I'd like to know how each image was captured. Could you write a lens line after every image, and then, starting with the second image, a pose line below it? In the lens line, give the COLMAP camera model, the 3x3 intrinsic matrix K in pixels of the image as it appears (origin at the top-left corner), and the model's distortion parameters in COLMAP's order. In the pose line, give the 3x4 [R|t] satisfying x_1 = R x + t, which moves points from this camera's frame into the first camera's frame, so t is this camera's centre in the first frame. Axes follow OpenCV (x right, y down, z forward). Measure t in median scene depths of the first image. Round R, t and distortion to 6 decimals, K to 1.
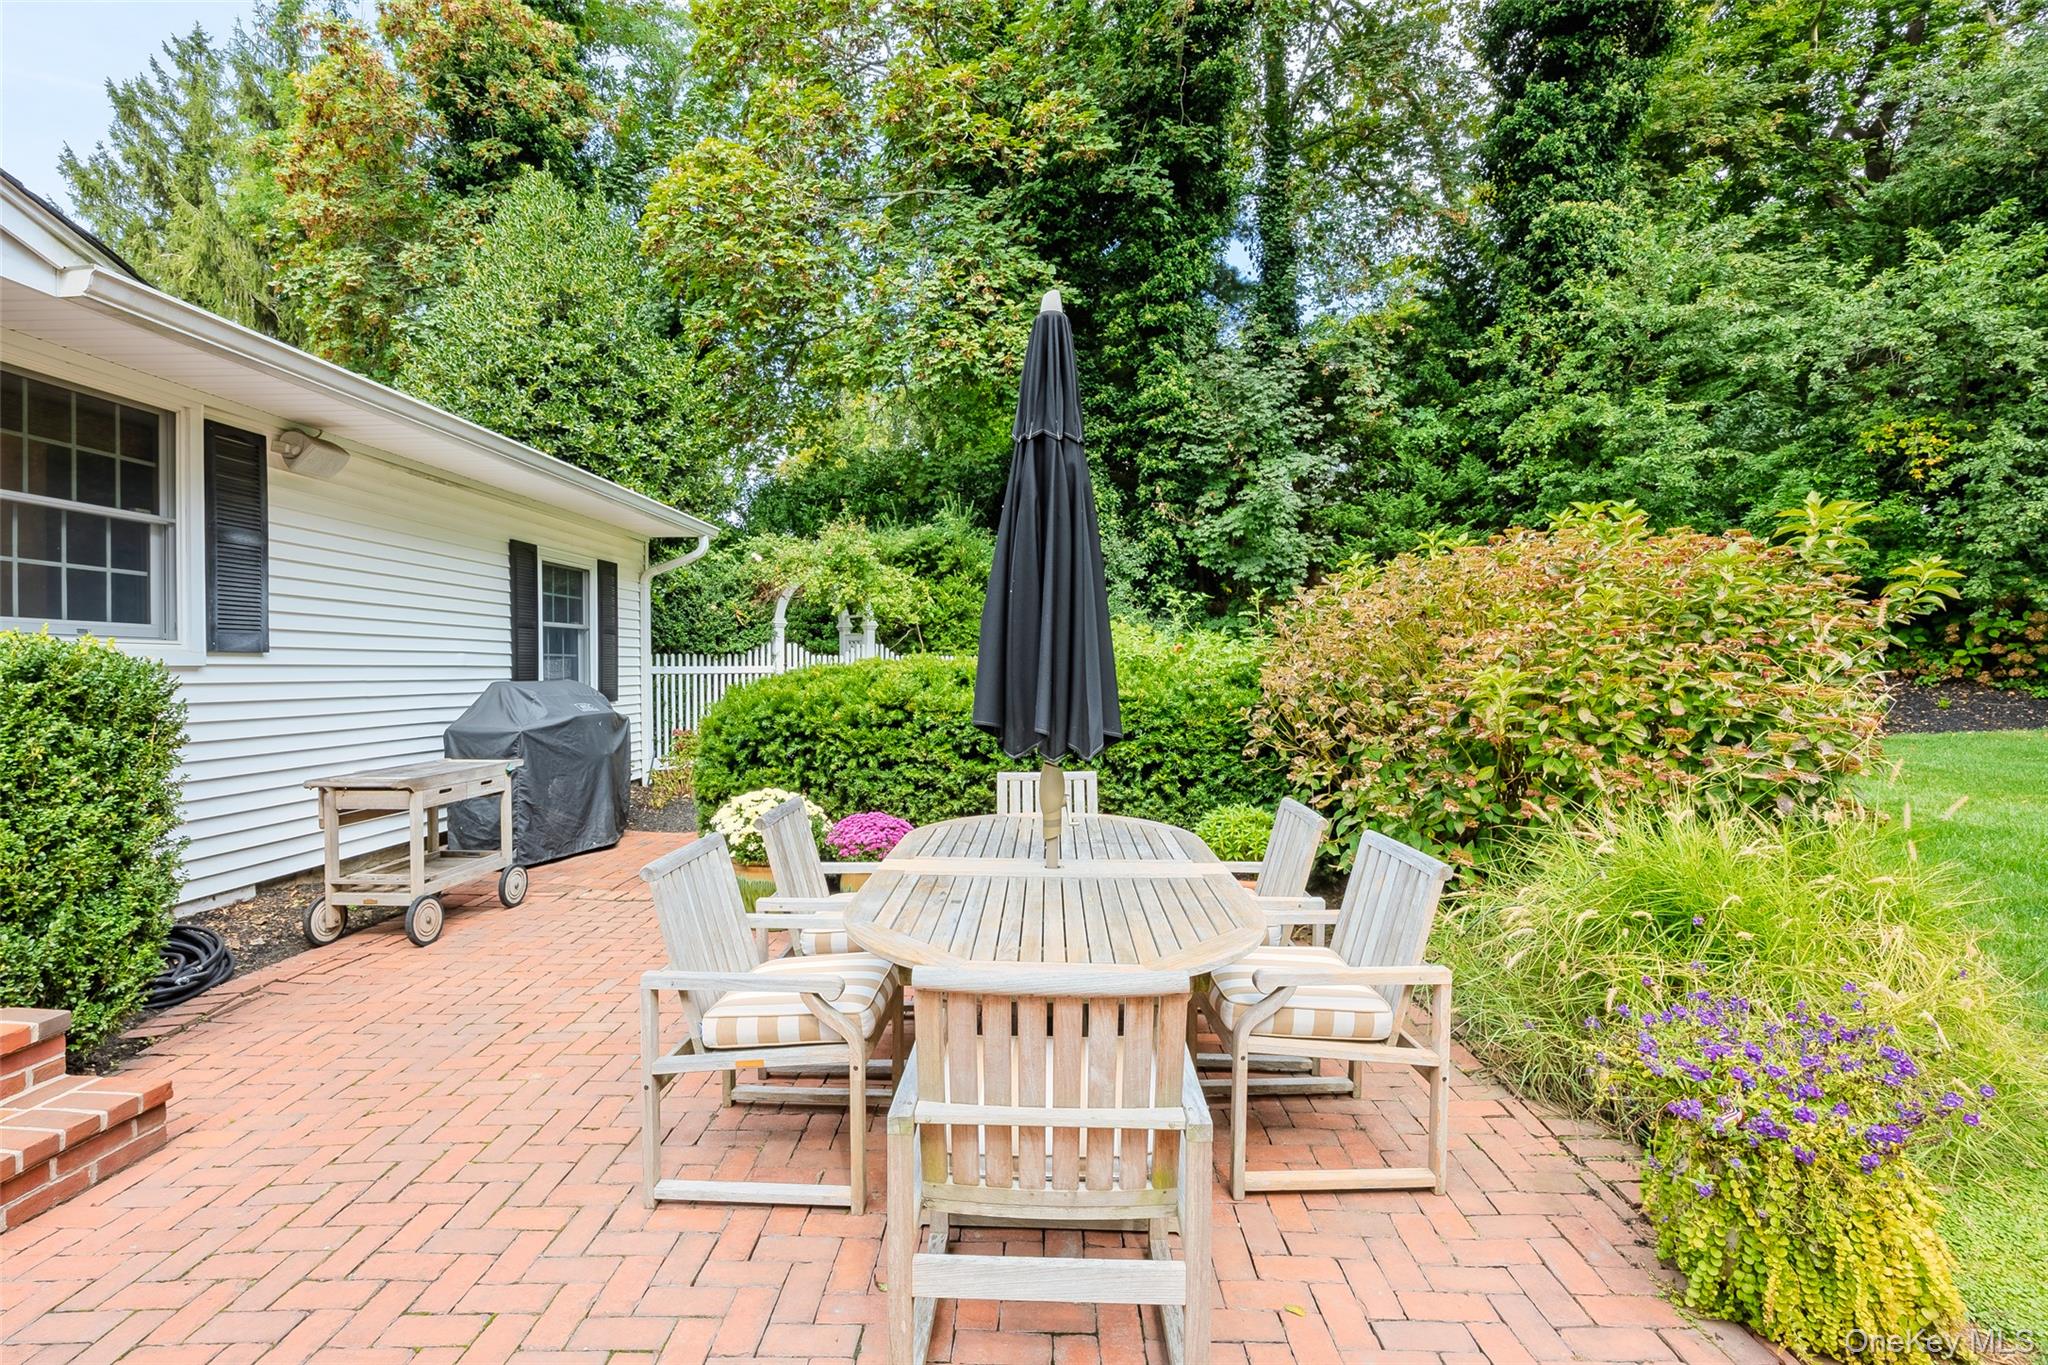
lens RADIAL K [[923.0, 0, 1016.9], [0, 923.0, 678.9], [0, 0, 1]] dist [-0.014421, -0.000346]
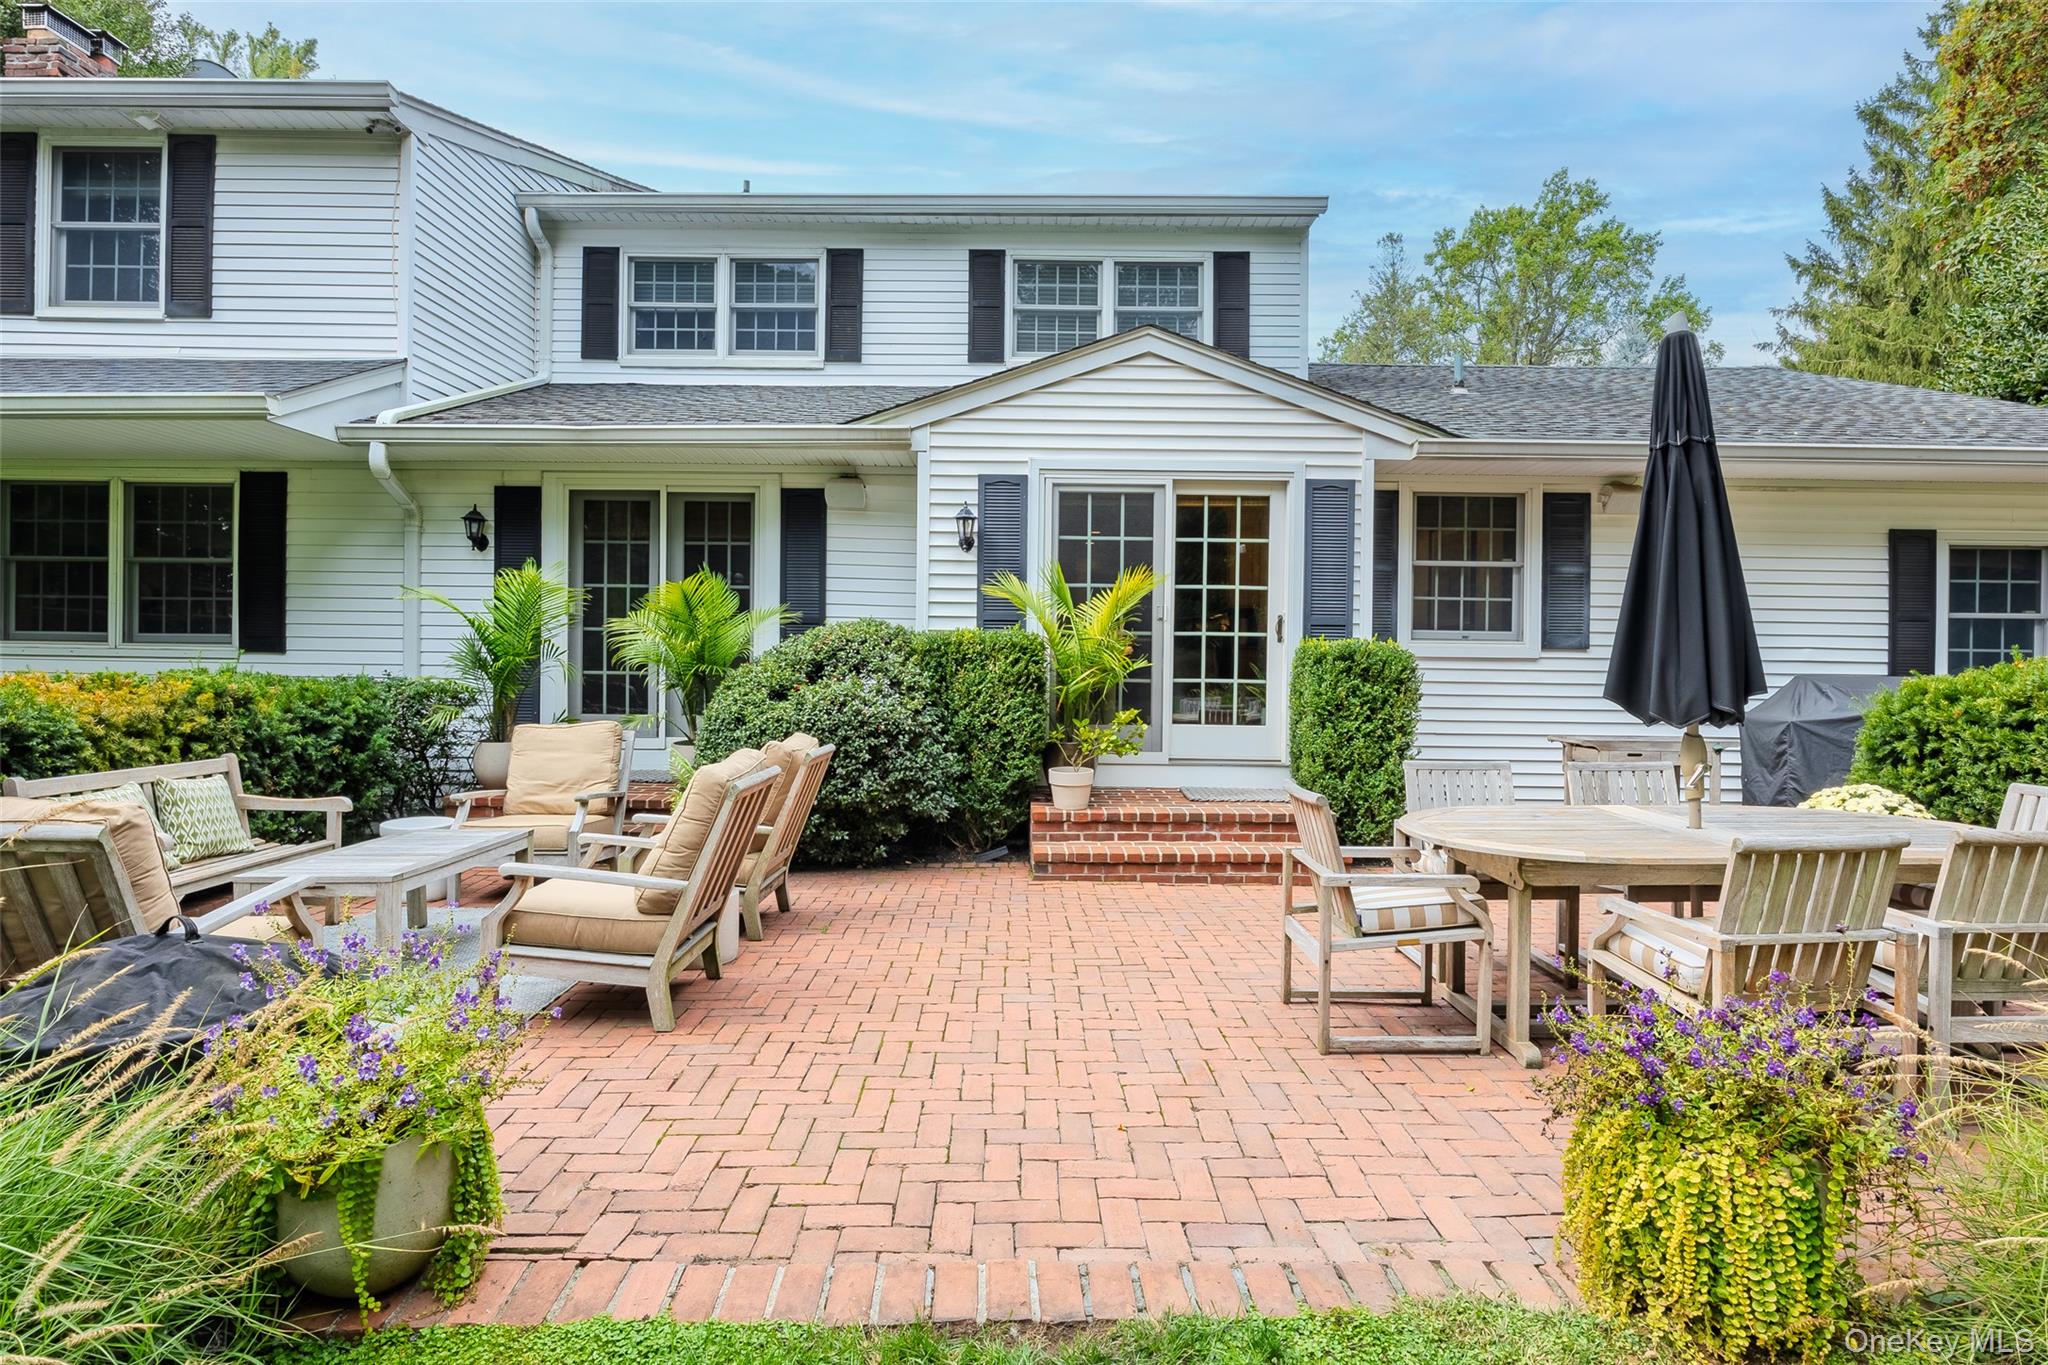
lens RADIAL K [[1072.8, 0, 1027.8], [0, 1072.8, 673.7], [0, 0, 1]] dist [-0.013738, 0.001337]
pose [[0.040232, 0.006608, -0.999168, 0.772404], [-0.023608, 0.999705, 0.005661, 0.019904], [0.998911, 0.023361, 0.040376, 0.085560]]
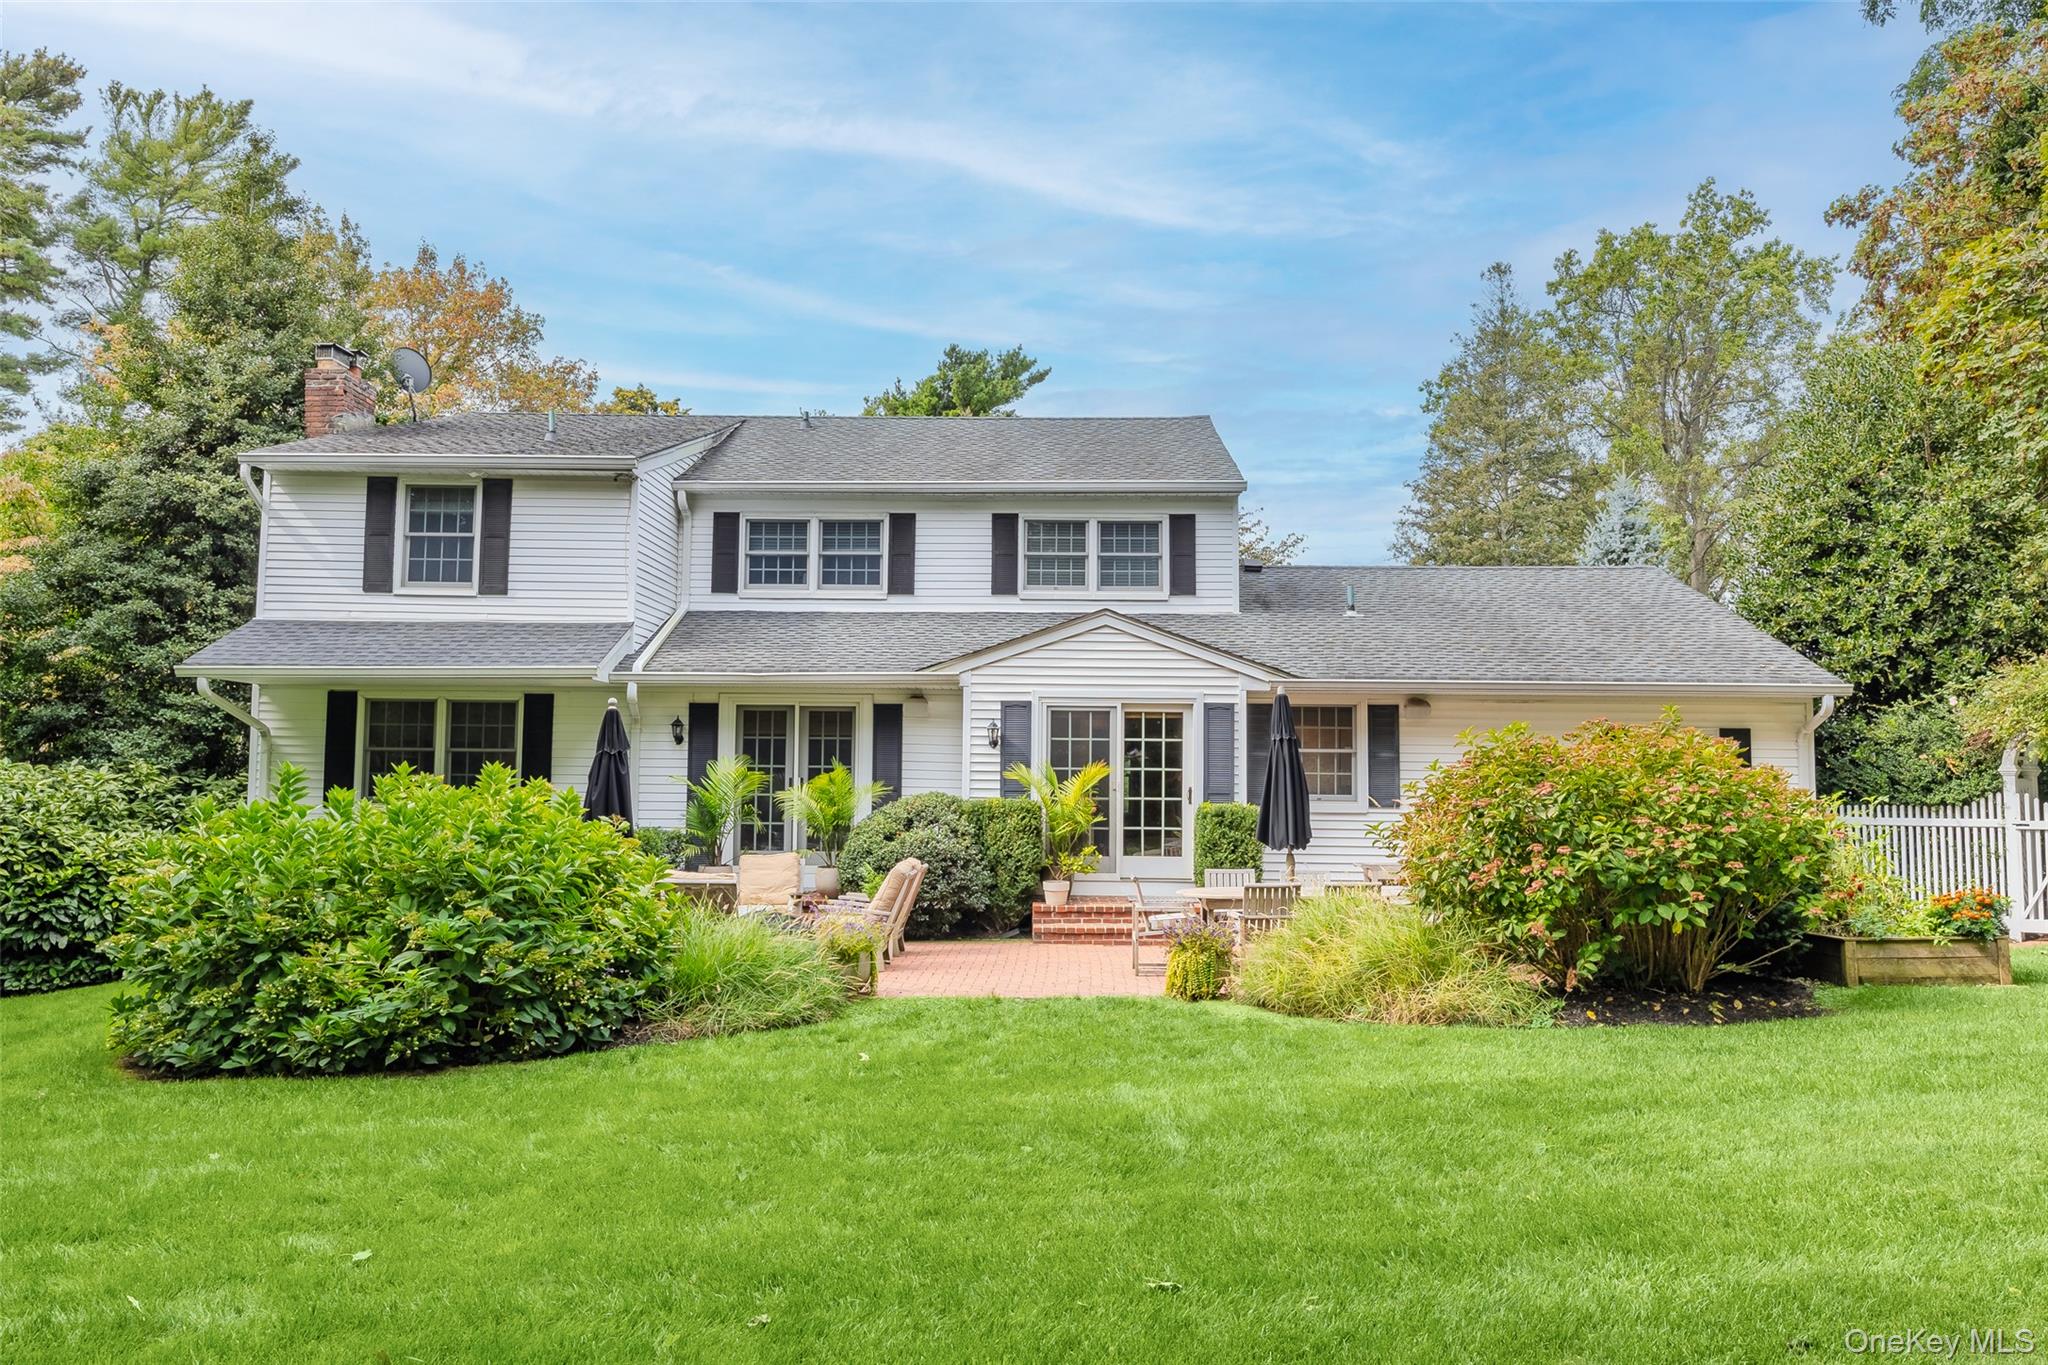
lens RADIAL K [[1550.9, 0, 1022.5], [0, 1550.9, 663.5], [0, 0, 1]] dist [0.002240, -0.009973]
pose [[0.016332, -0.082798, -0.996433, 2.801883], [-0.021379, 0.996309, -0.083138, -0.042410], [0.999638, 0.022661, 0.014502, 0.066646]]
